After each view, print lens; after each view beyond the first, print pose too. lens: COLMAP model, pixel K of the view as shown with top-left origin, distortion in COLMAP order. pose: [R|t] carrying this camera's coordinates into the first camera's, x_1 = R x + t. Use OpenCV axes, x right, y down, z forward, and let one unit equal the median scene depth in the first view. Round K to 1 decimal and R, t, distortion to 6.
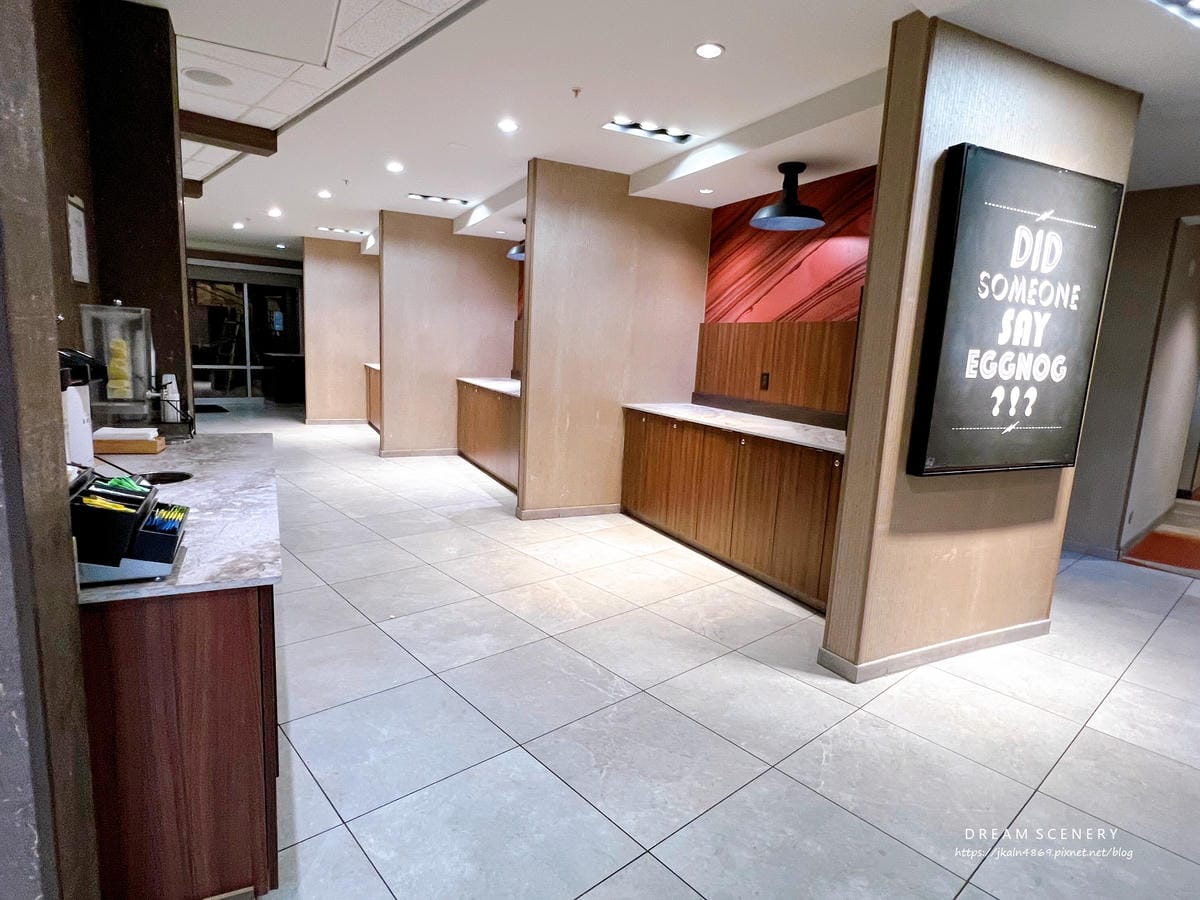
lens RADIAL K [[658.4, 0, 594.6], [0, 658.4, 453.6], [0, 0, 1]] dist [-0.001282, -0.000810]
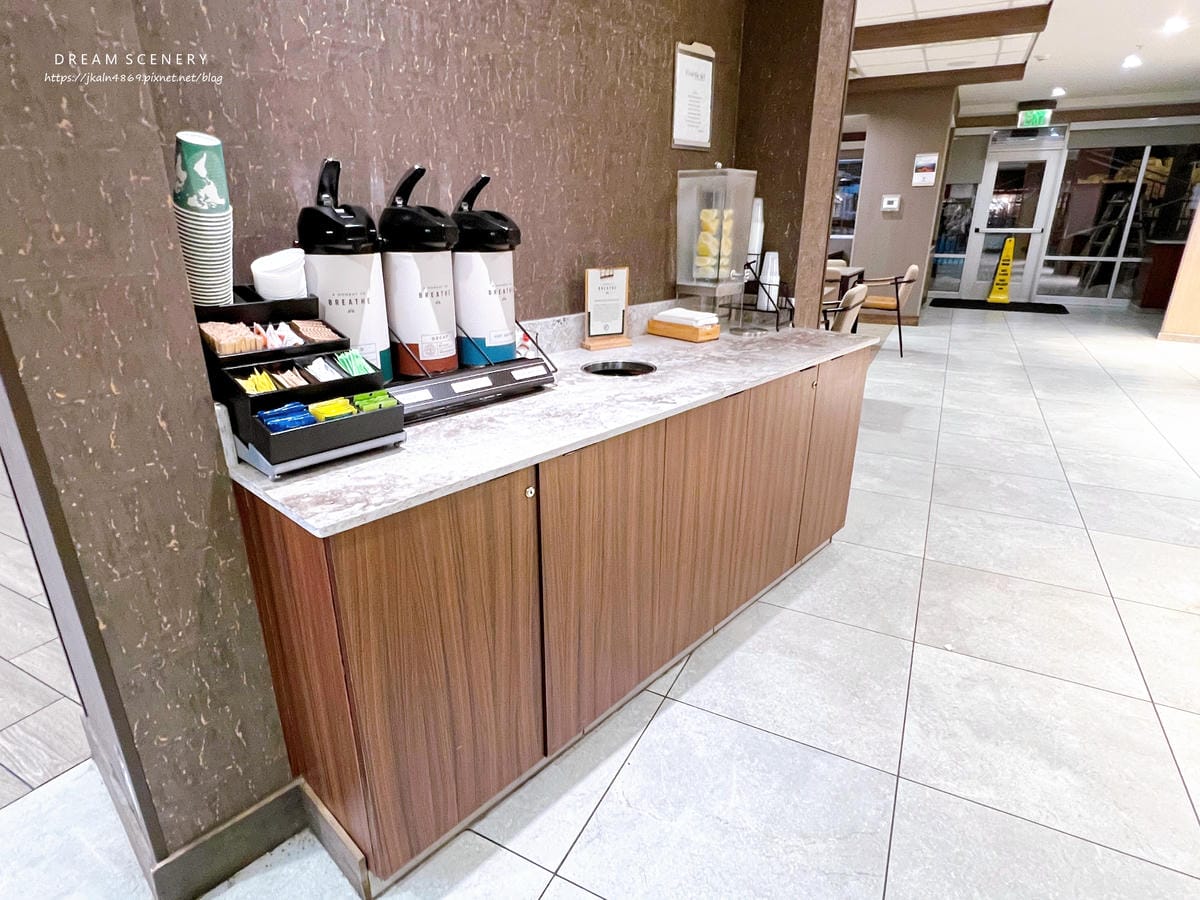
lens RADIAL K [[658.4, 0, 599.9], [0, 658.4, 455.2], [0, 0, 1]] dist [-0.001282, -0.000810]
pose [[0.348052, 0.274384, -0.896423, 0.111979], [-0.133846, 0.960957, 0.242169, -0.047264], [0.927871, 0.035695, 0.371188, 0.515378]]
